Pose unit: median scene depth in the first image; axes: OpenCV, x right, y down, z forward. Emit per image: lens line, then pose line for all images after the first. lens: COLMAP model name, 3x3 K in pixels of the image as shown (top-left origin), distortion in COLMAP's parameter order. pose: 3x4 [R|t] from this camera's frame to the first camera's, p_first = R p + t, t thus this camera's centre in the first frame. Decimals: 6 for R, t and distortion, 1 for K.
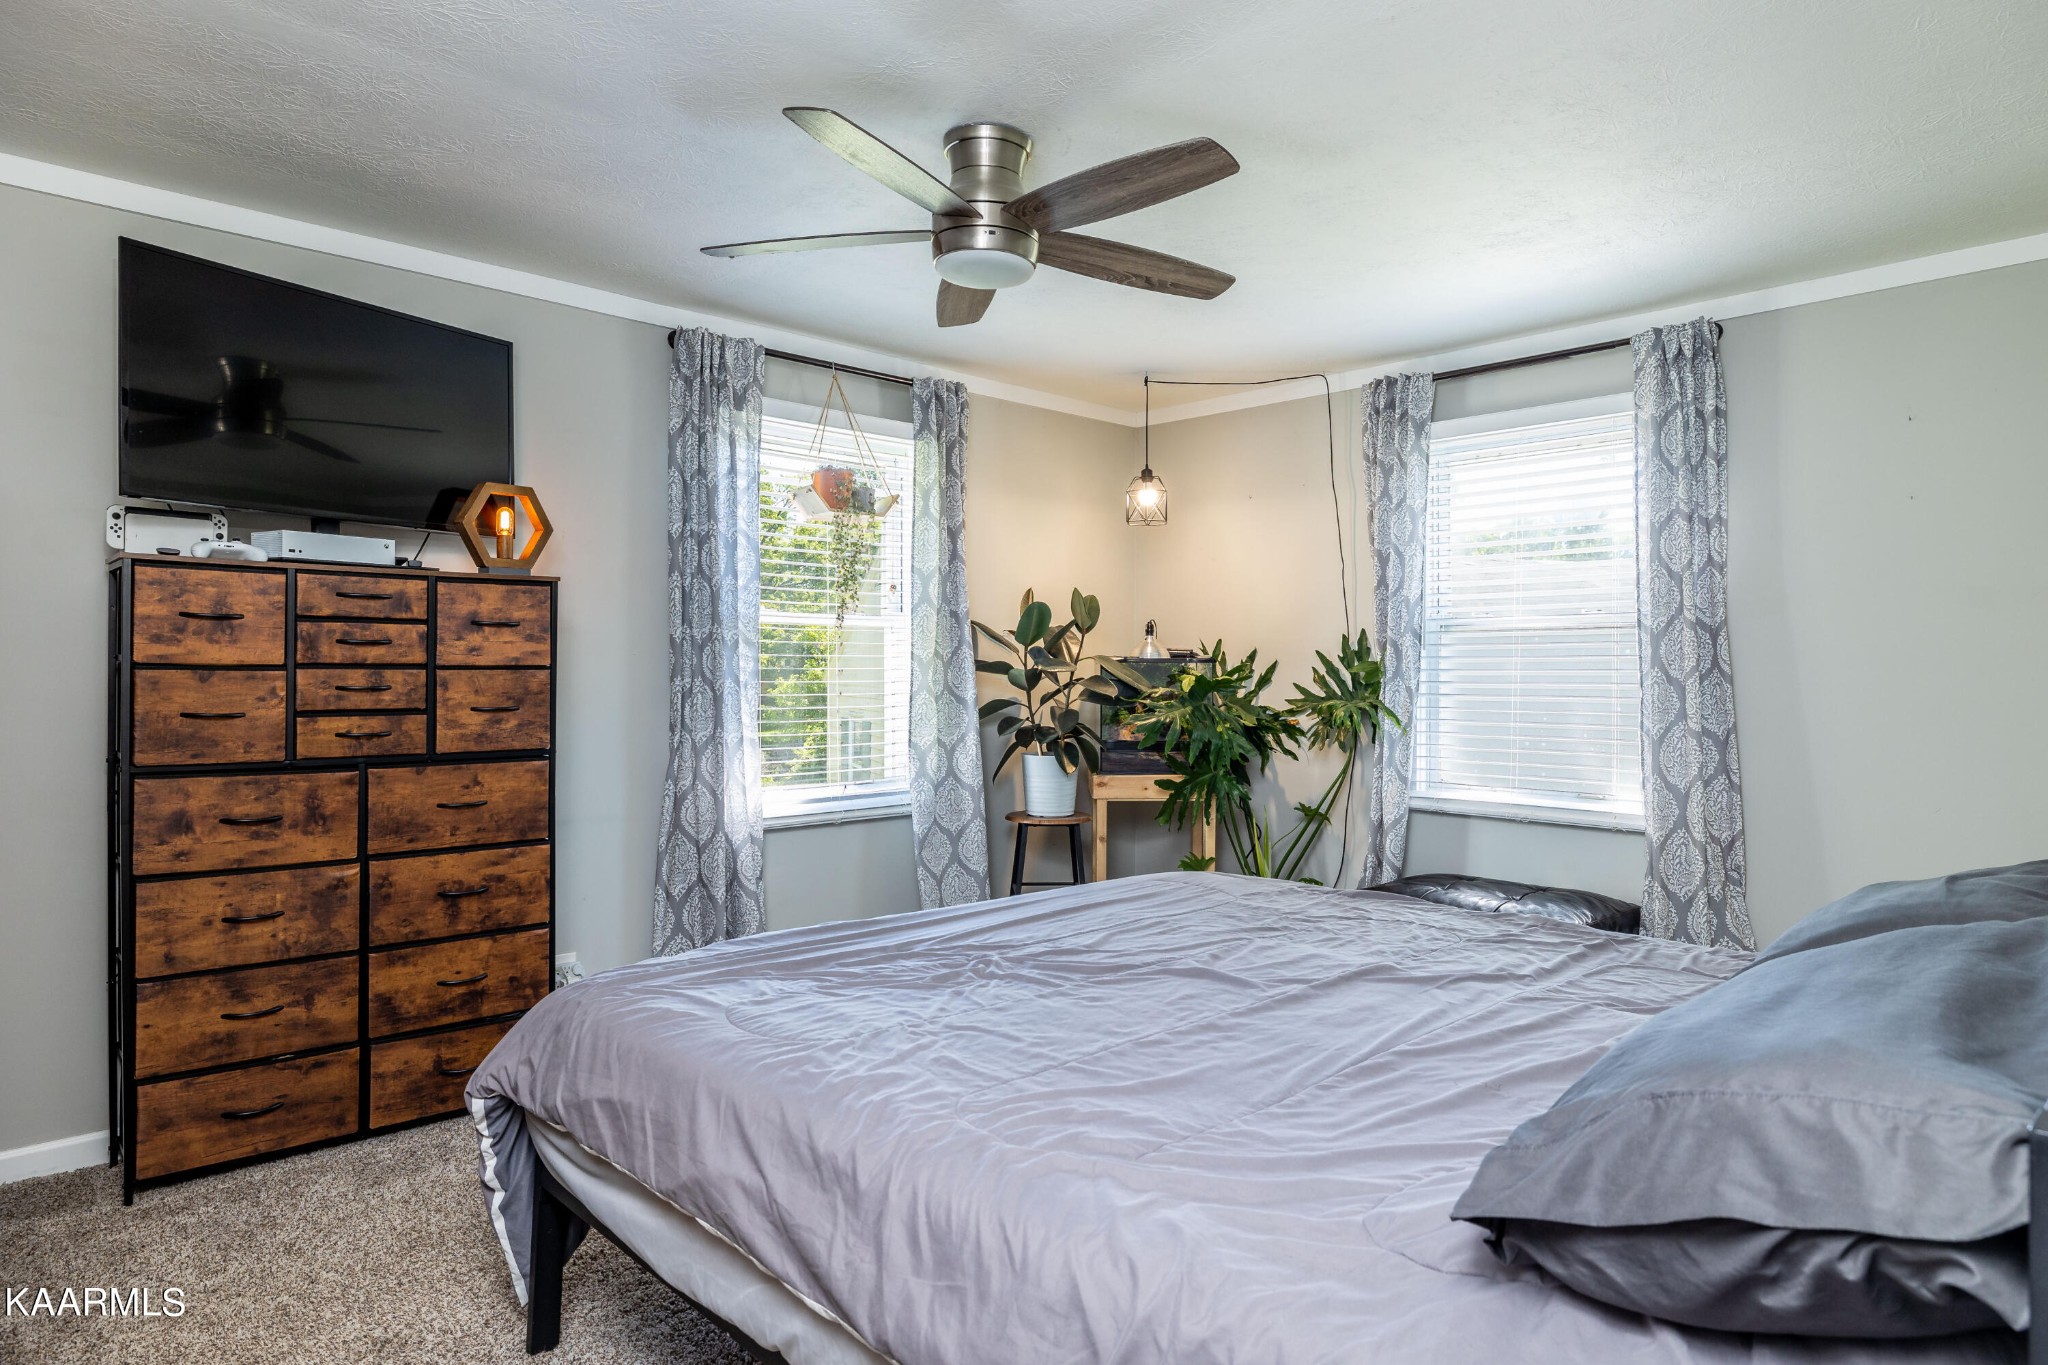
lens RADIAL K [[1227.5, 0, 1063.9], [0, 1227.5, 713.4], [0, 0, 1]] dist [-0.001959, -0.000630]
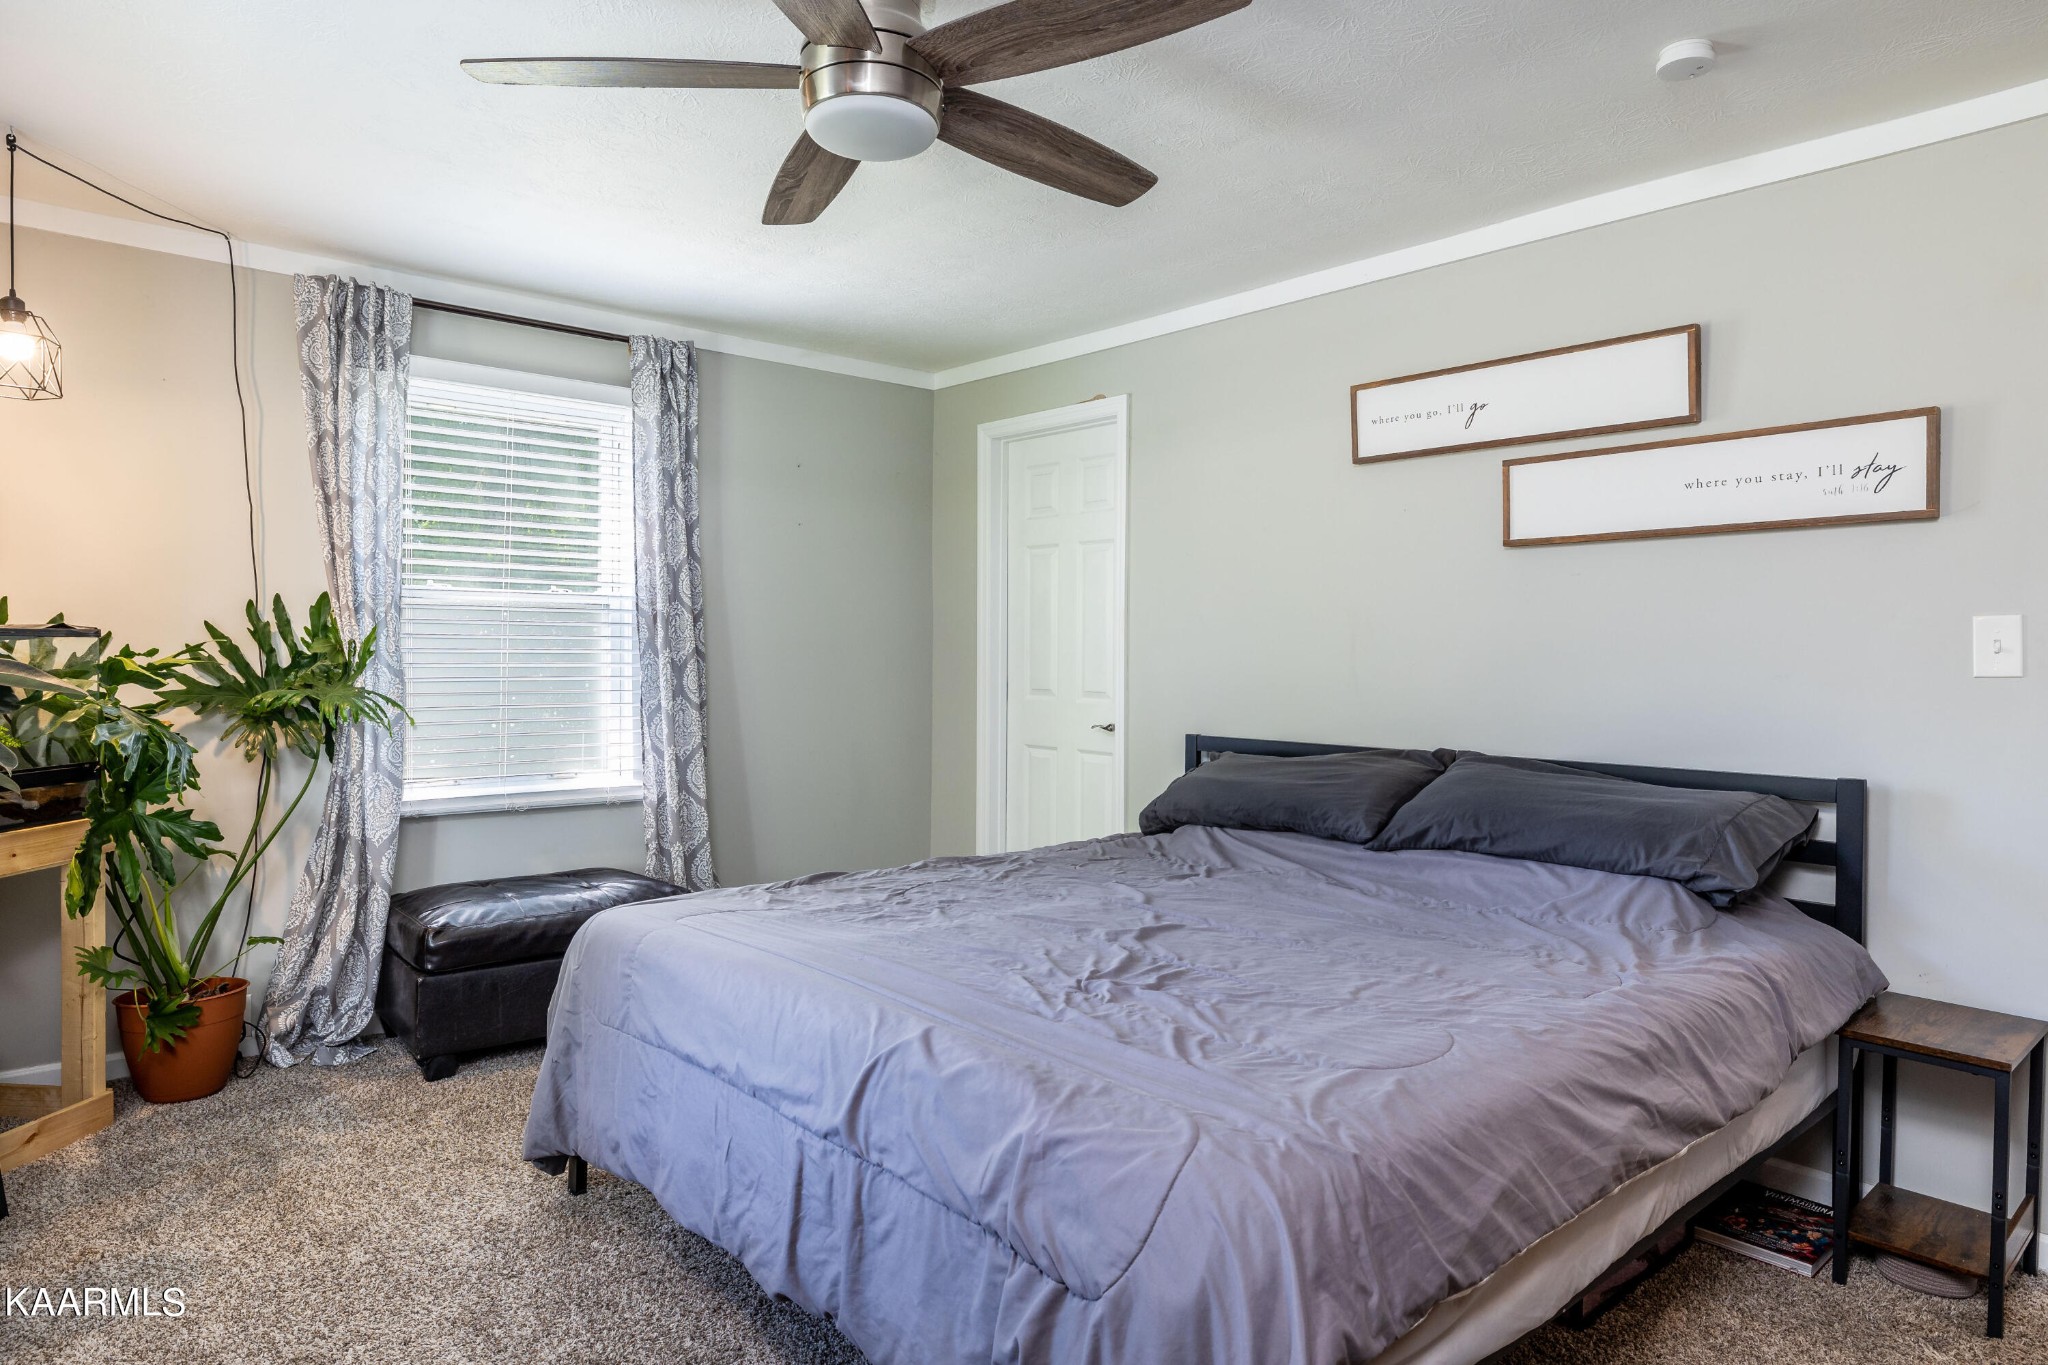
lens RADIAL K [[1204.7, 0, 1014.4], [0, 1204.7, 672.2], [0, 0, 1]] dist [-0.001080, -0.000616]
pose [[0.050704, -0.020661, 0.998500, -0.502942], [0.030963, 0.999338, 0.019106, -0.022911], [-0.998234, 0.029948, 0.051310, 0.550459]]
